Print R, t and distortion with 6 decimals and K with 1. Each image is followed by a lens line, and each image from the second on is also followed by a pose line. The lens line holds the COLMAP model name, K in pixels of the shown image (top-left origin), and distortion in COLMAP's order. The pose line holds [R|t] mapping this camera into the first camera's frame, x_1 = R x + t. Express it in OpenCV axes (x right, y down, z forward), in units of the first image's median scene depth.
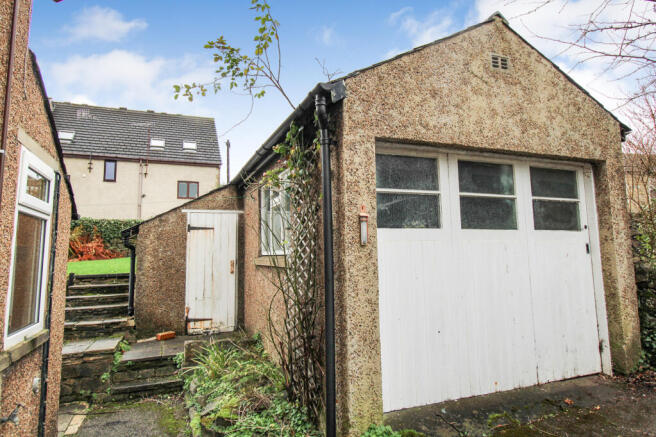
lens RADIAL K [[402.8, 0, 331.4], [0, 402.8, 205.3], [0, 0, 1]] dist [0.001165, -0.000040]
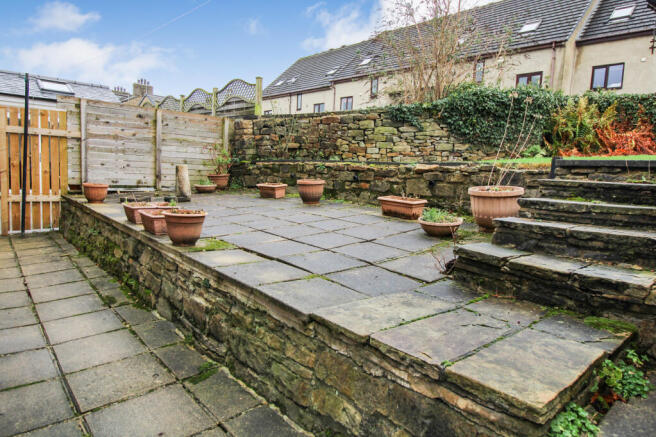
lens RADIAL K [[402.8, 0, 331.4], [0, 402.8, 205.3], [0, 0, 1]] dist [0.001165, -0.000040]
pose [[0.343954, 0.121960, -0.931032, -0.266188], [0.064487, 0.986120, 0.153000, 0.138038], [0.936769, -0.112665, 0.331315, 0.577025]]
